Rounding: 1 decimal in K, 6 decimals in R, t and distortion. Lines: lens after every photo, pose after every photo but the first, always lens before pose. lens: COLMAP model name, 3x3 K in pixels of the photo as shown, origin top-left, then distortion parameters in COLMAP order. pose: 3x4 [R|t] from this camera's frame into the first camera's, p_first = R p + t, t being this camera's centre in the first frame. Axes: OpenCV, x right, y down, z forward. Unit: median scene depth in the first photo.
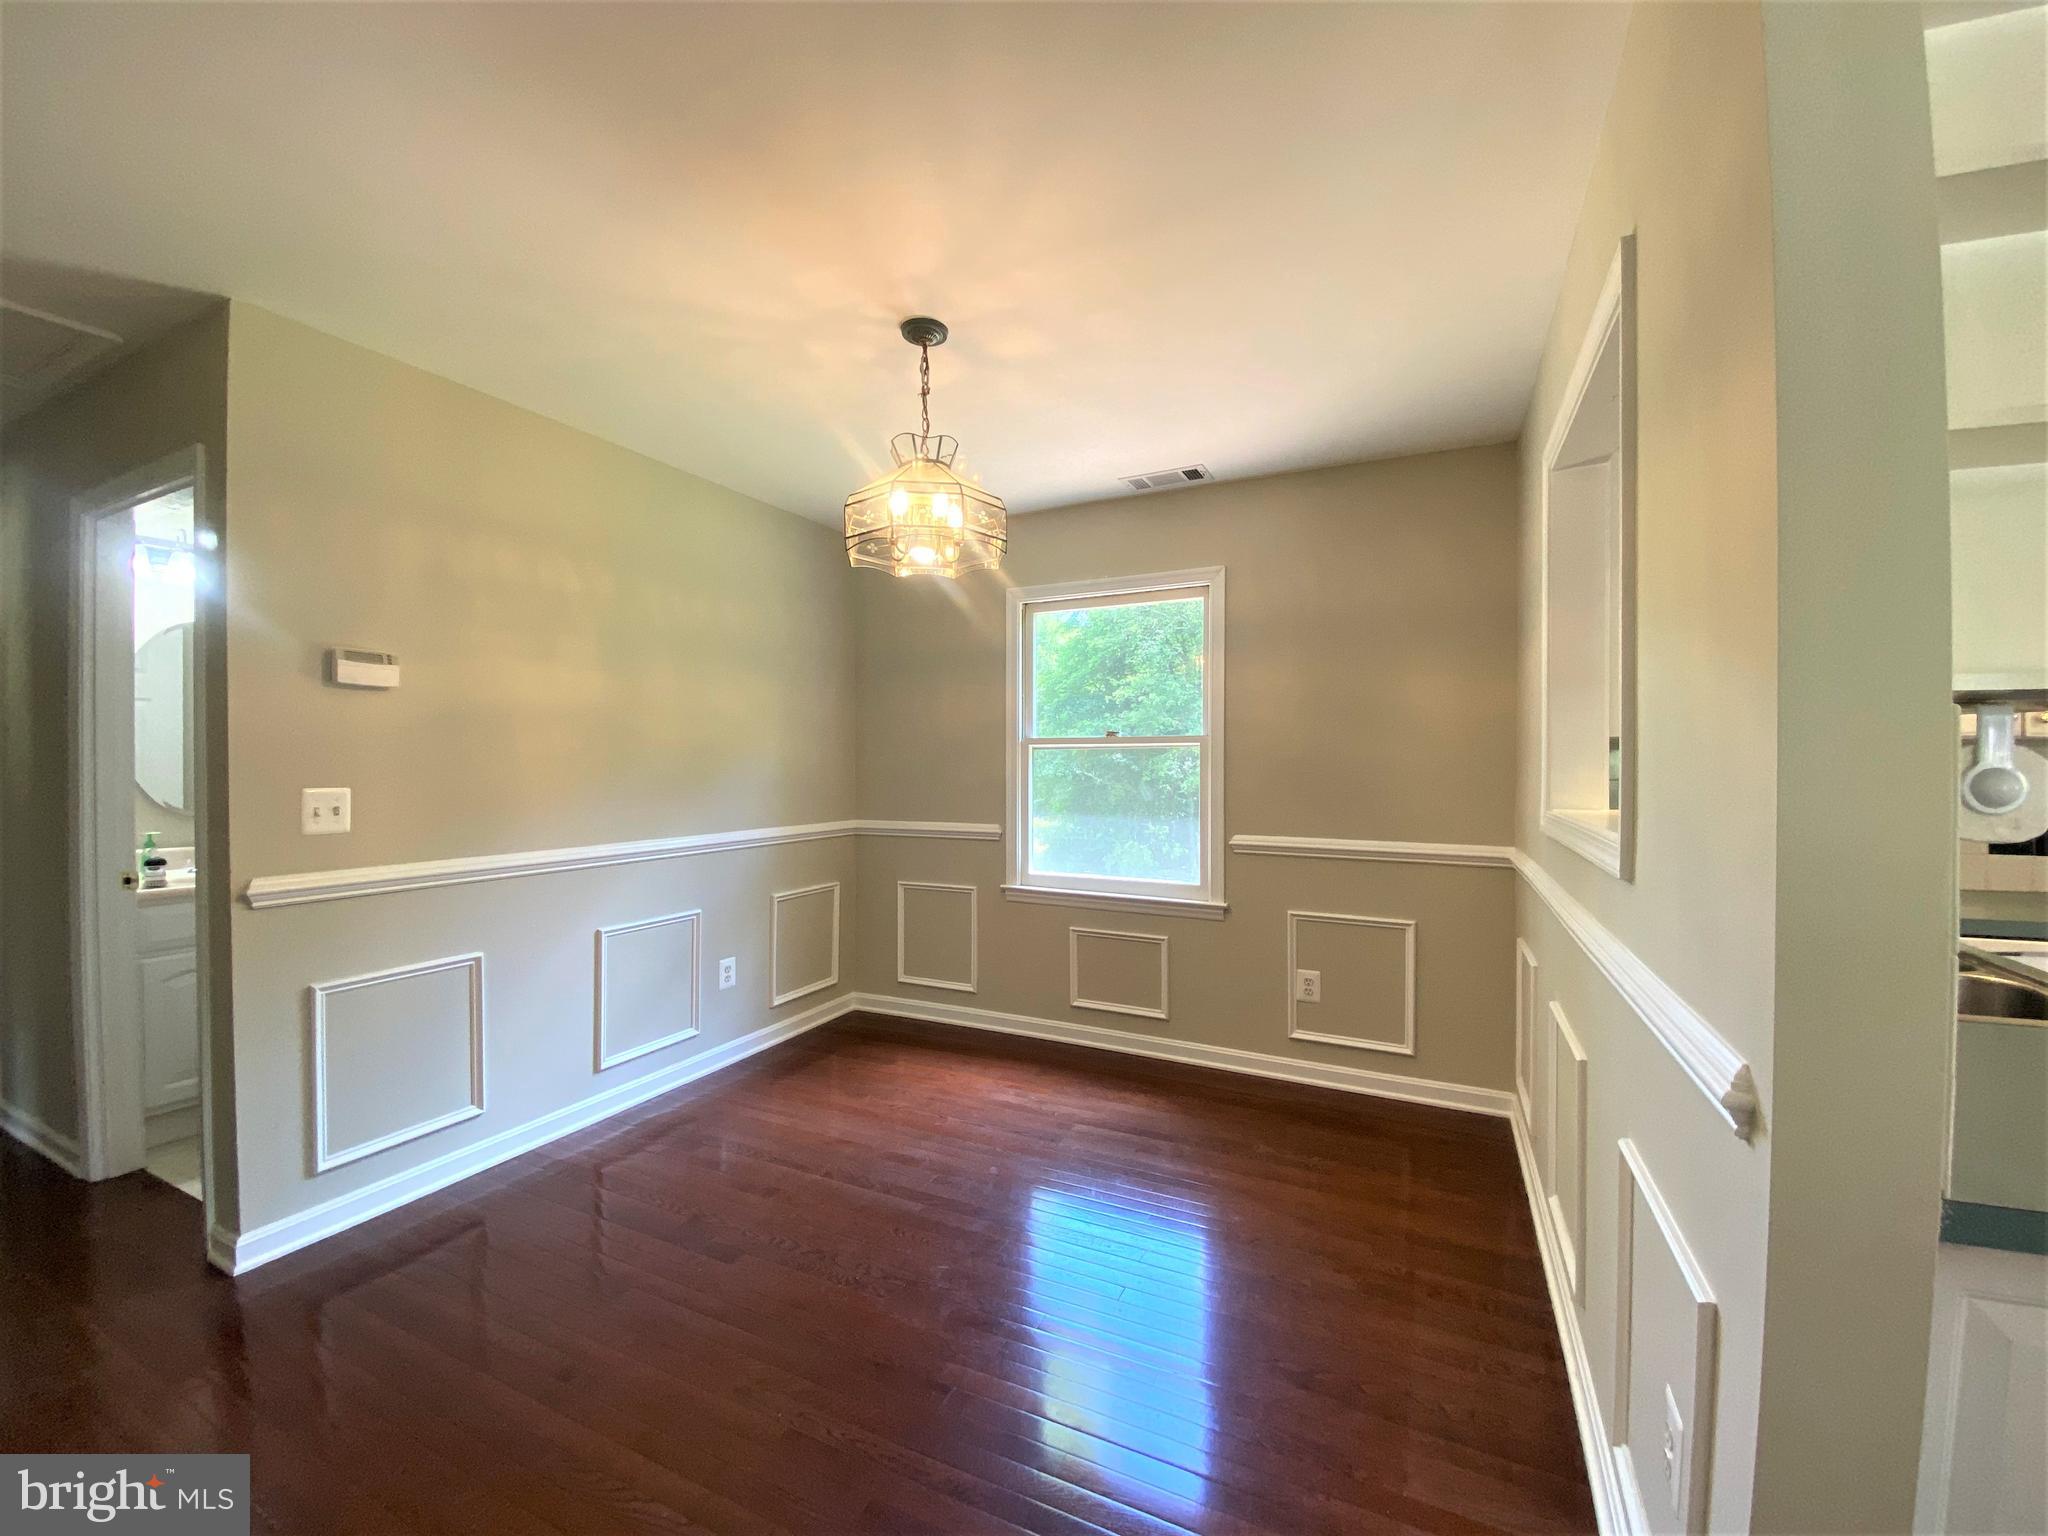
lens RADIAL K [[815.8, 0, 1014.9], [0, 815.8, 773.4], [0, 0, 1]] dist [0.028247, -0.025428]
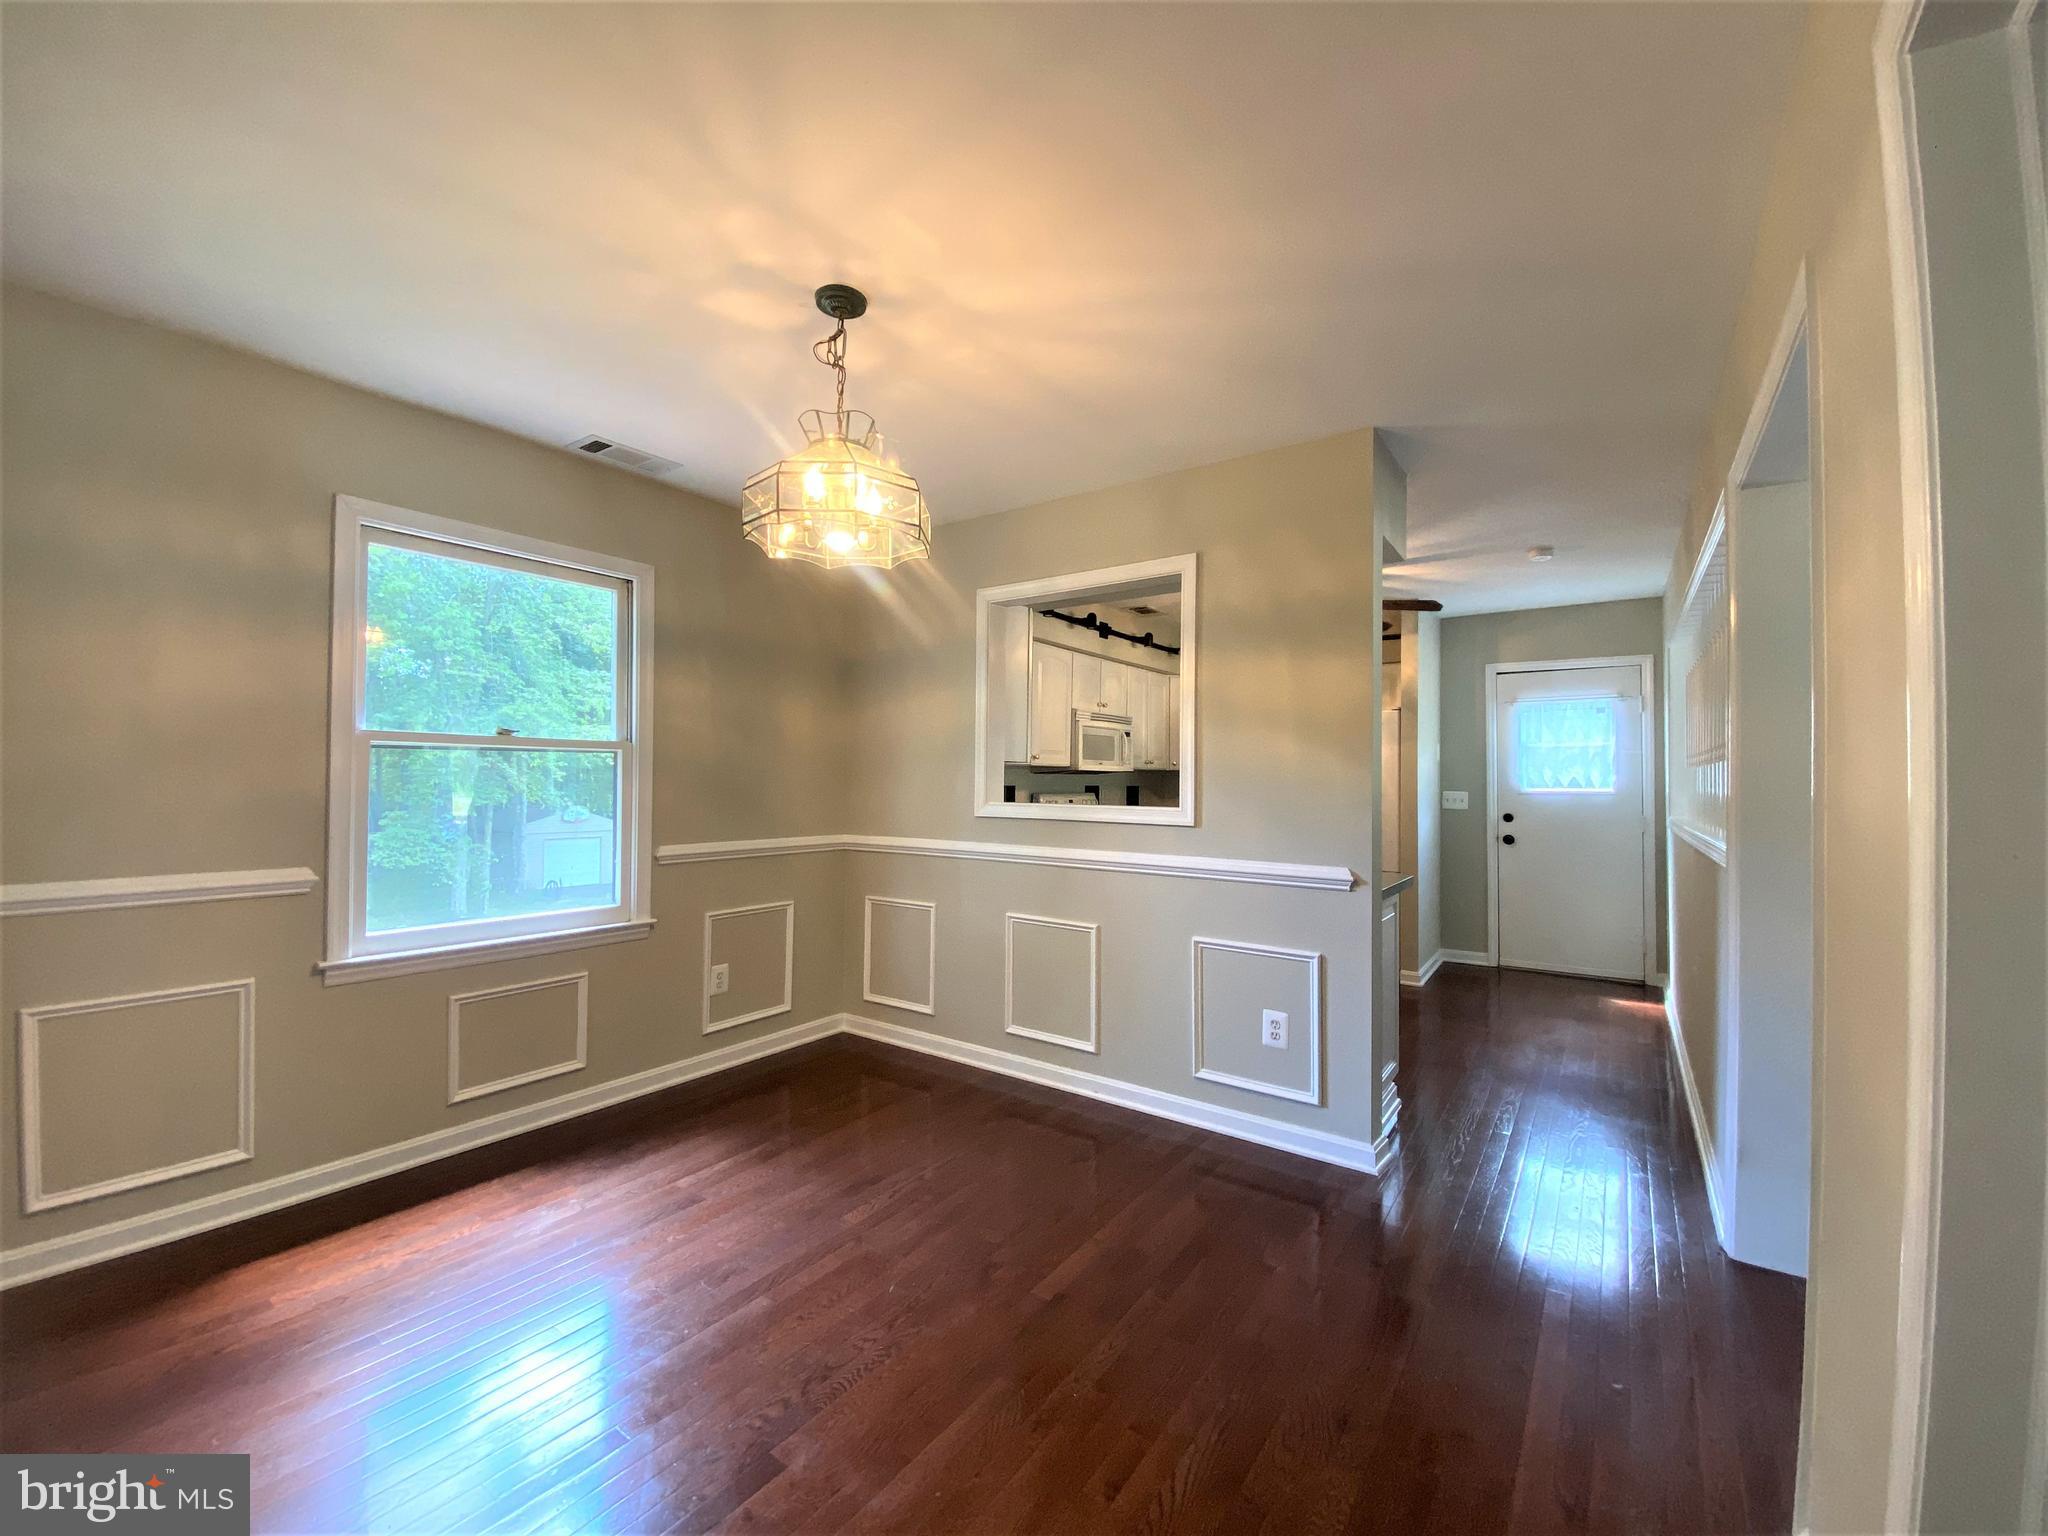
lens RADIAL K [[815.8, 0, 1014.9], [0, 815.8, 773.4], [0, 0, 1]] dist [0.028247, -0.025428]
pose [[0.167331, 0.017478, 0.985746, -0.636057], [0.021202, 0.999548, -0.021322, 0.019518], [-0.985673, 0.024467, 0.166885, 0.429353]]
